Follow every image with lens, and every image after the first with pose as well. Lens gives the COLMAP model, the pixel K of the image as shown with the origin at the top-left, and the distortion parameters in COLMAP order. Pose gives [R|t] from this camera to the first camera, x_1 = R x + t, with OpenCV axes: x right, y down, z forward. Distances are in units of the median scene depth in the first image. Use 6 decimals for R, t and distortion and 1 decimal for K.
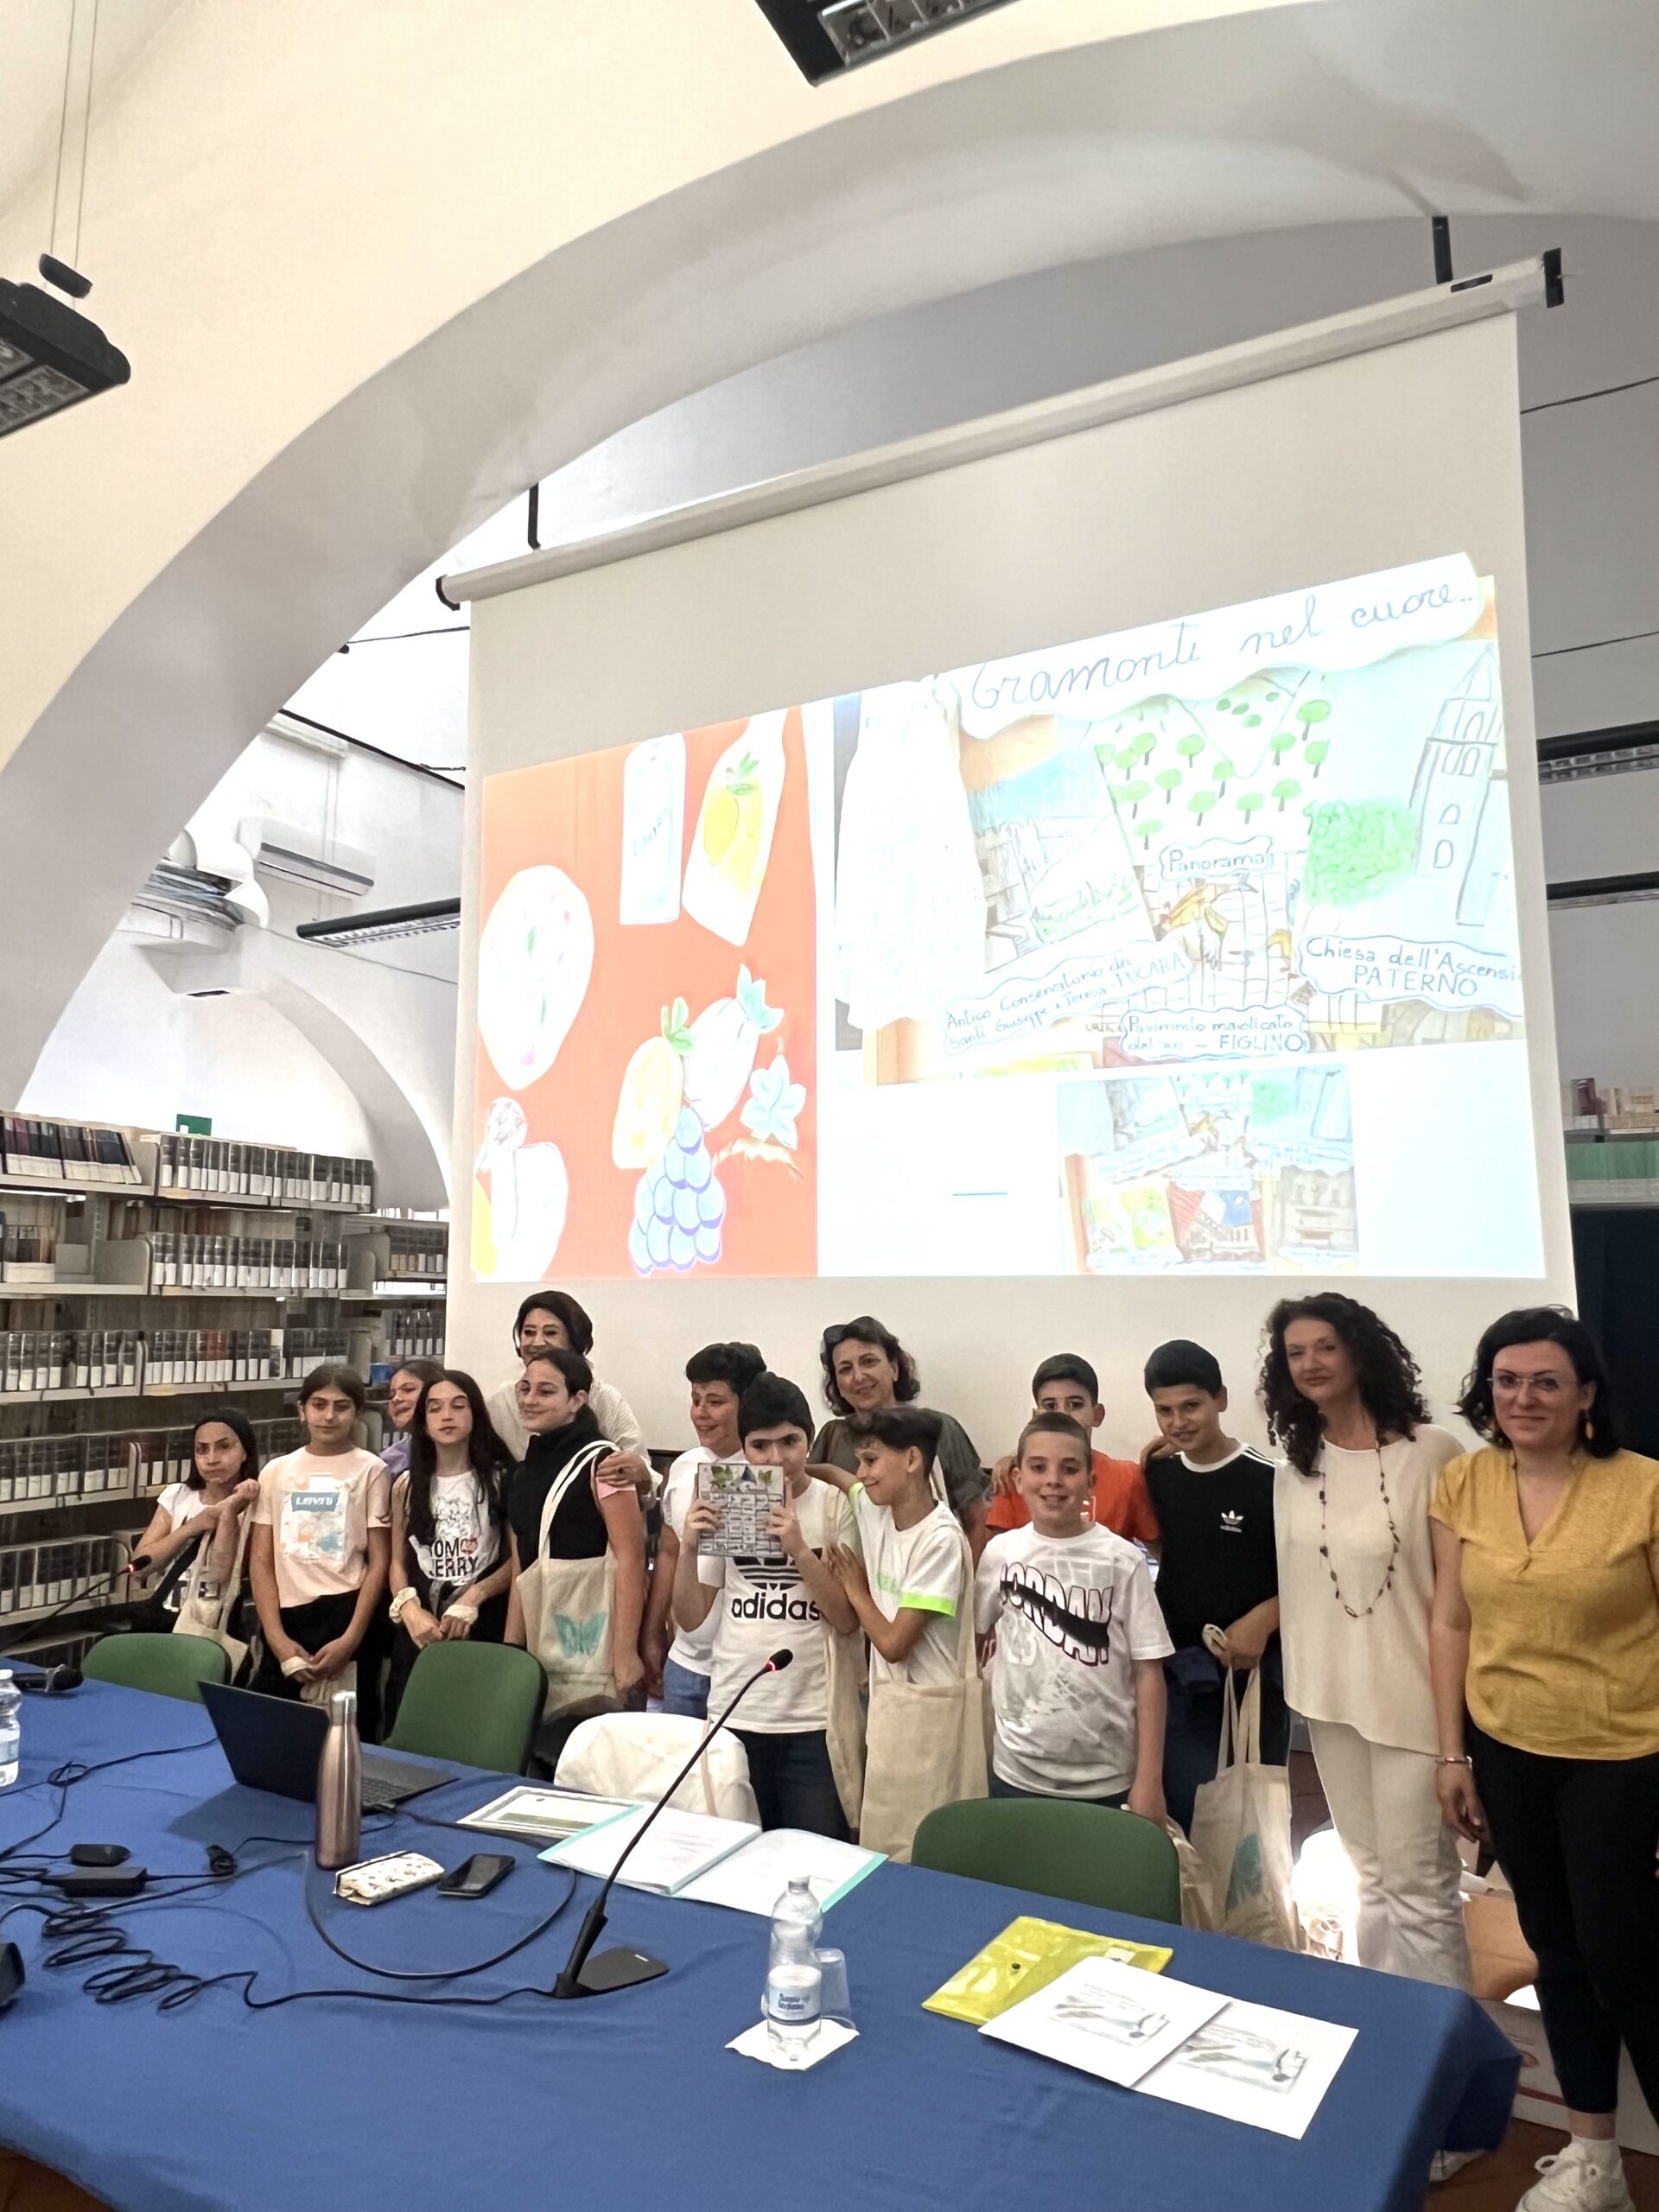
lens RADIAL K [[1508.9, 0, 831.8], [0, 1508.9, 1091.1], [0, 0, 1]] dist [-0.014575, 0.000035]
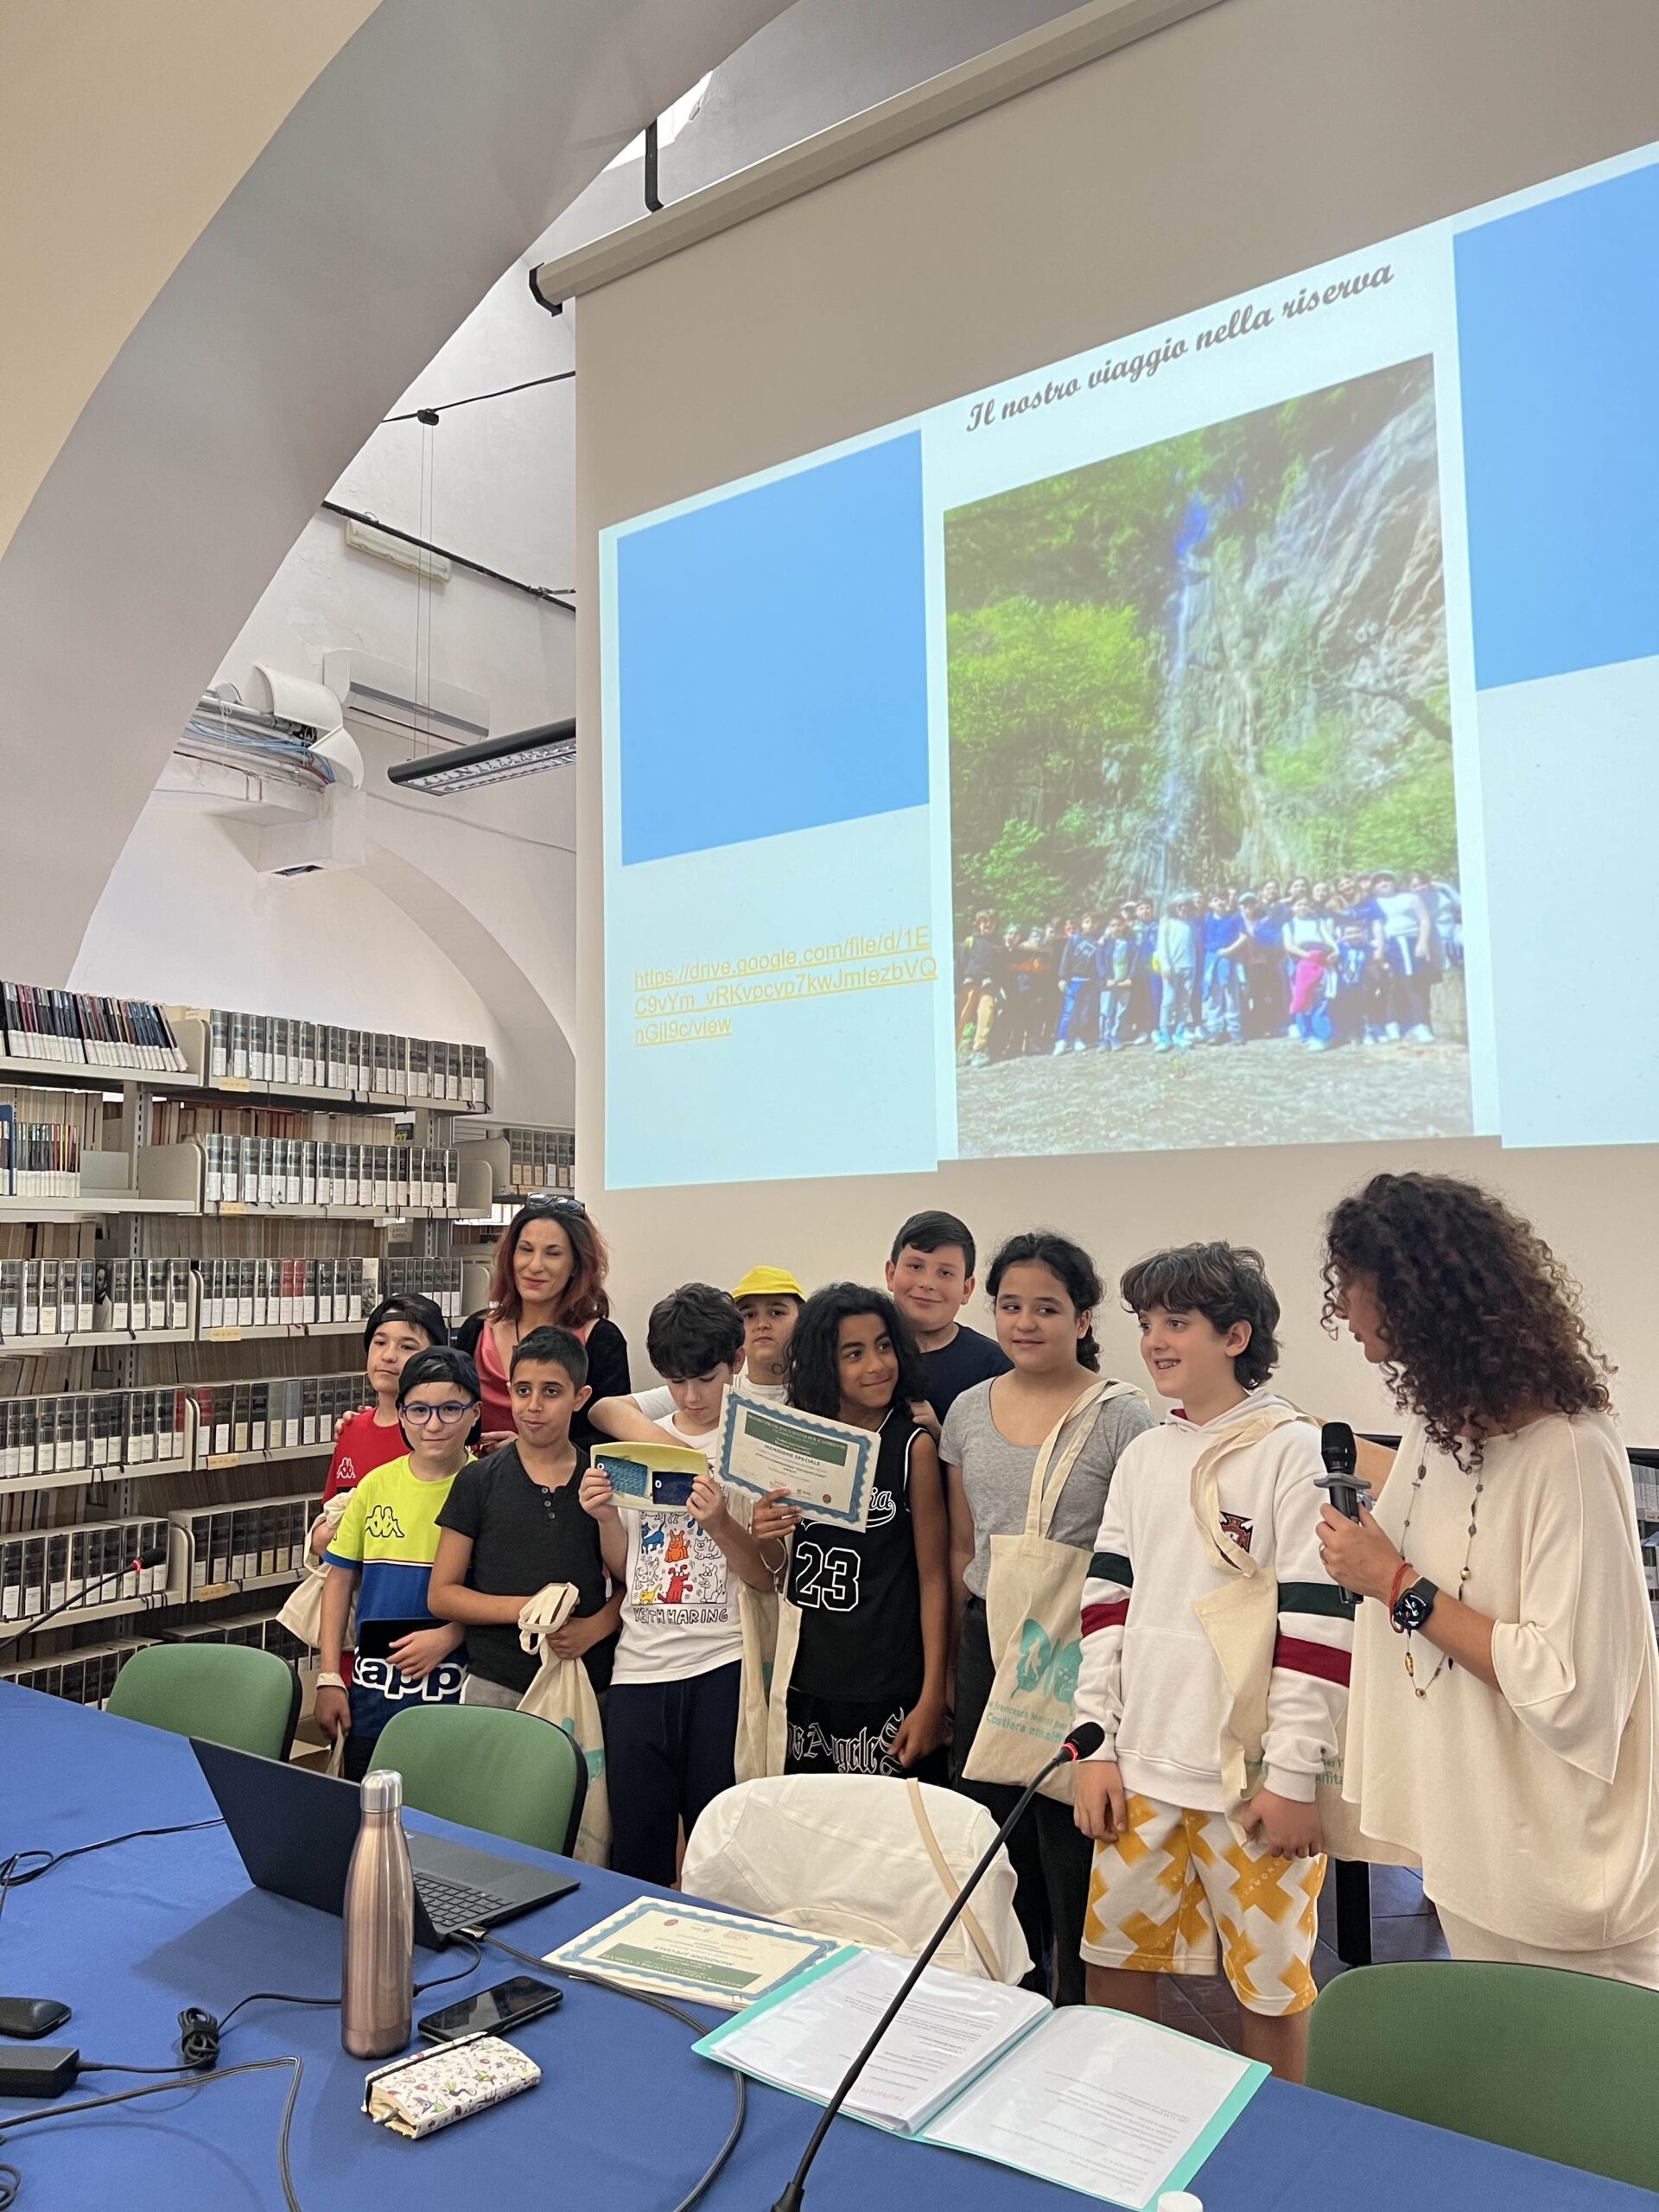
lens RADIAL K [[1698.8, 0, 841.8], [0, 1698.8, 1106.3], [0, 0, 1]] dist [0.010724, -0.013908]
pose [[0.993405, -0.023510, -0.112218, -0.022622], [0.029365, 0.998276, 0.050817, 0.043205], [0.110830, -0.053778, 0.992383, 0.155551]]
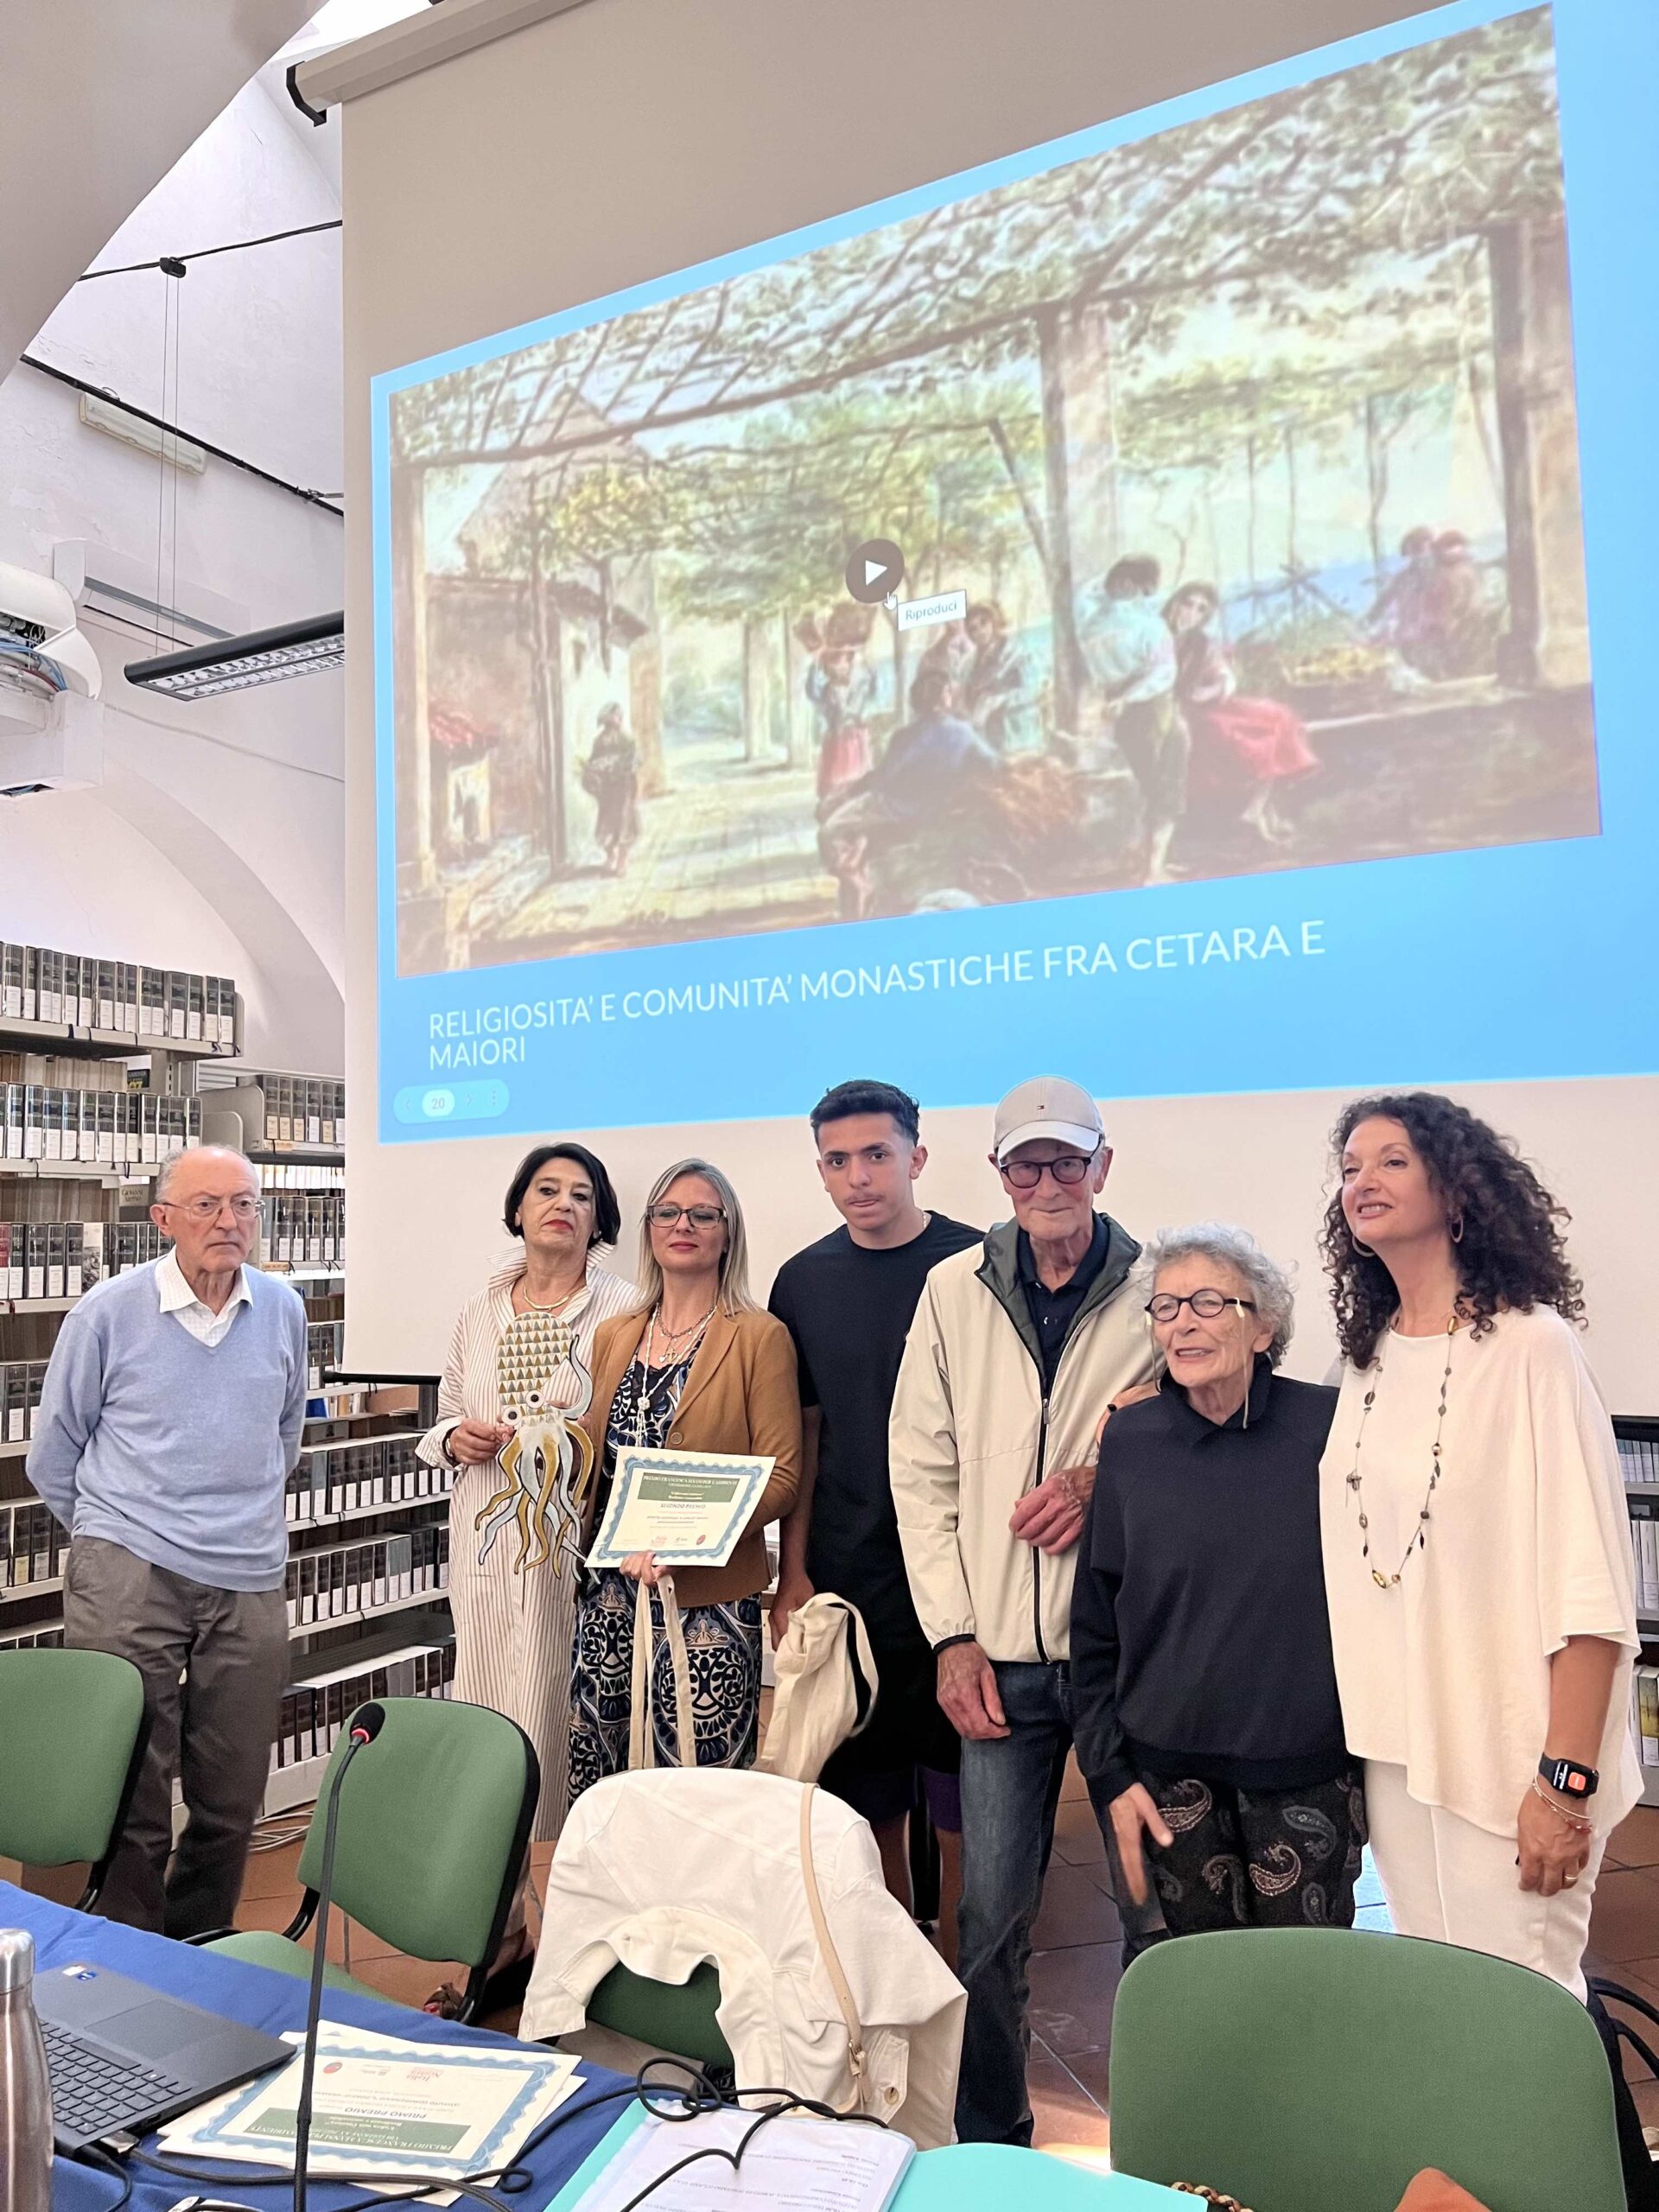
lens RADIAL K [[1718.0, 0, 859.1], [0, 1718.0, 1108.5], [0, 0, 1]] dist [-0.001307, -0.000032]
pose [[0.999708, -0.017359, 0.016822, -0.039961], [0.016148, 0.997441, 0.069654, 0.062775], [-0.017988, -0.069362, 0.997429, 0.243500]]
